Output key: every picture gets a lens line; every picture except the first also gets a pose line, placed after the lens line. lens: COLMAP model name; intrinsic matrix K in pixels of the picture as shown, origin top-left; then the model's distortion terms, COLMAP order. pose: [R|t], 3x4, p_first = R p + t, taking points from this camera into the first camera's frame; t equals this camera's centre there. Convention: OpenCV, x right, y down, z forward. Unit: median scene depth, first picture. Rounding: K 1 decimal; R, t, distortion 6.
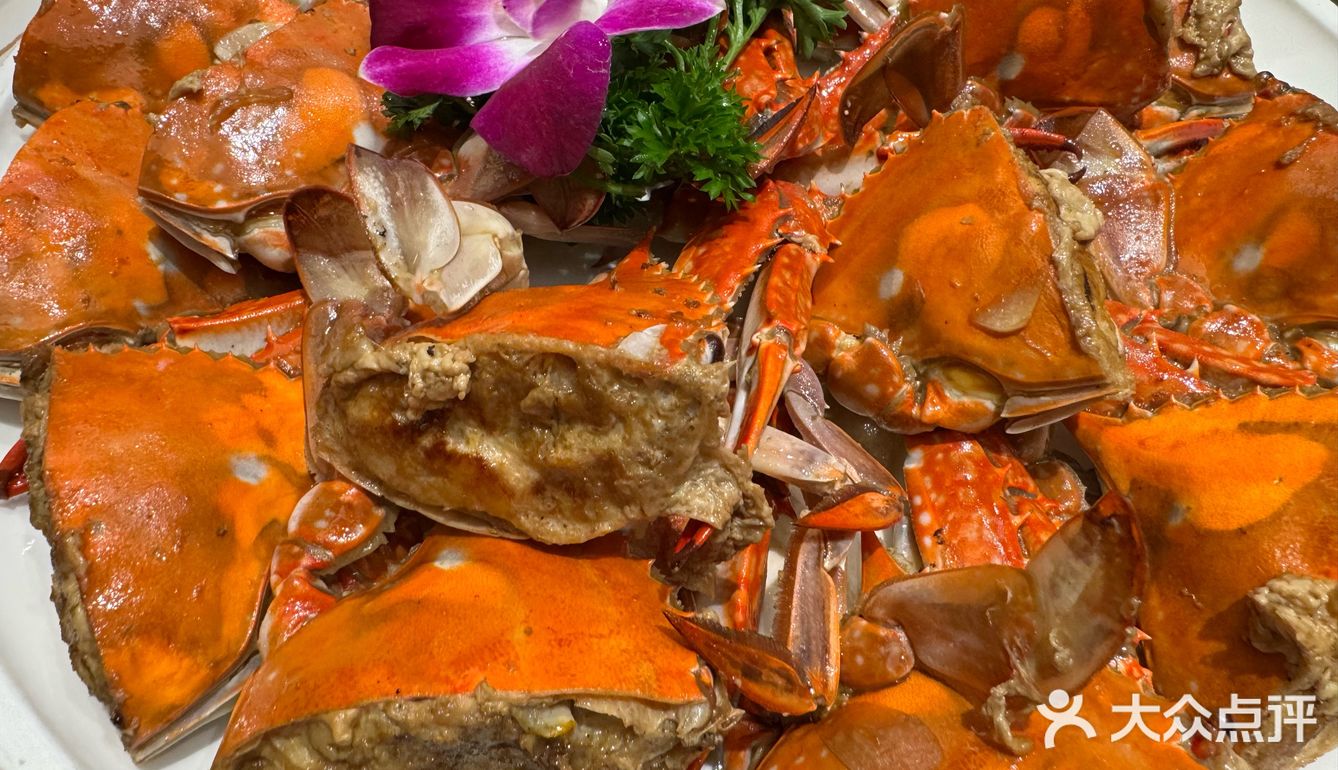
lens RADIAL K [[920.8, 0, 669.0], [0, 920.8, 385.0], [0, 0, 1]] dist [-0.004102, 0.005062]
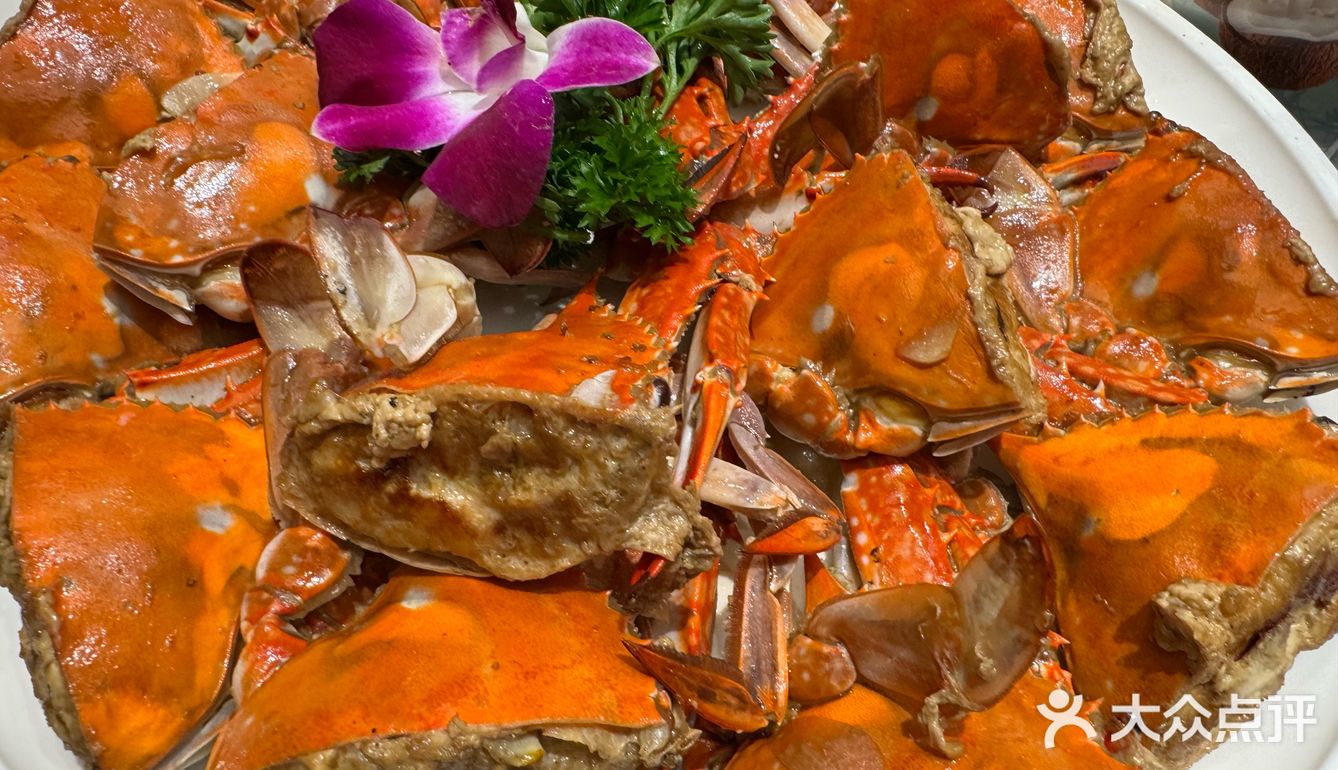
lens RADIAL K [[942.8, 0, 662.9], [0, 942.8, 359.1], [0, 0, 1]] dist [-0.001729, 0.002953]
pose [[0.997861, -0.033143, 0.056356, -0.008609], [0.034469, 0.999147, -0.022726, -0.046432], [-0.055554, 0.024620, 0.998152, -0.088378]]
